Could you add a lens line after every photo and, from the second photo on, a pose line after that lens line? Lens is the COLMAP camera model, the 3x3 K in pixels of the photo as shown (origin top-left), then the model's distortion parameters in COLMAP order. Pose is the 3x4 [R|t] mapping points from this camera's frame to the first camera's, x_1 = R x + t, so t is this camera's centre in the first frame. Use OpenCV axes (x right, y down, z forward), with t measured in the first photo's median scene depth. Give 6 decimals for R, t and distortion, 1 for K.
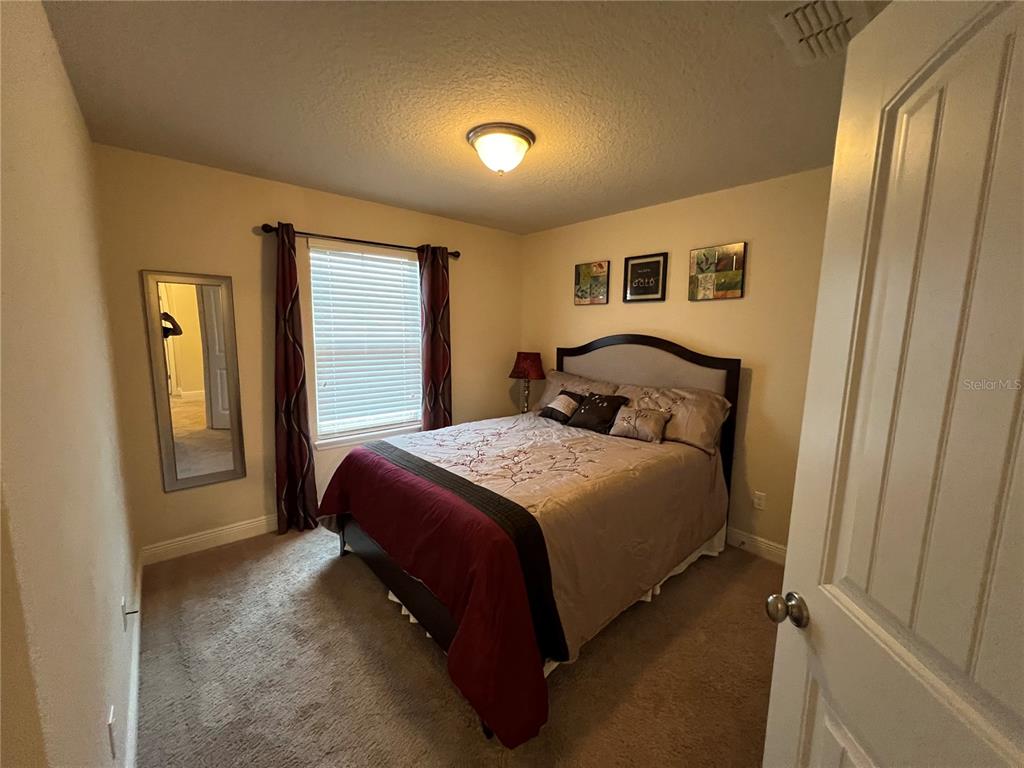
lens RADIAL K [[409.0, 0, 508.5], [0, 409.0, 381.8], [0, 0, 1]] dist [-0.000265, -0.000052]
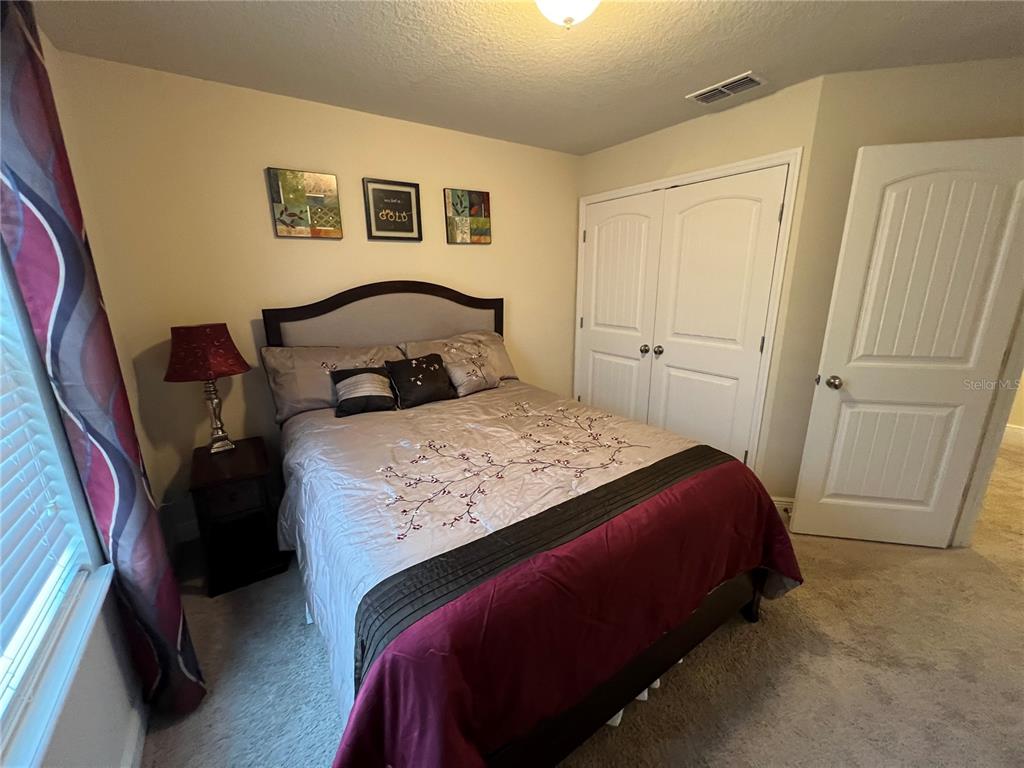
lens RADIAL K [[409.0, 0, 508.5], [0, 409.0, 381.8], [0, 0, 1]] dist [-0.000265, -0.000052]
pose [[0.122220, -0.262421, 0.957182, -0.576716], [0.146738, 0.958591, 0.244070, -0.101667], [-0.981596, 0.110625, 0.155666, 0.766717]]
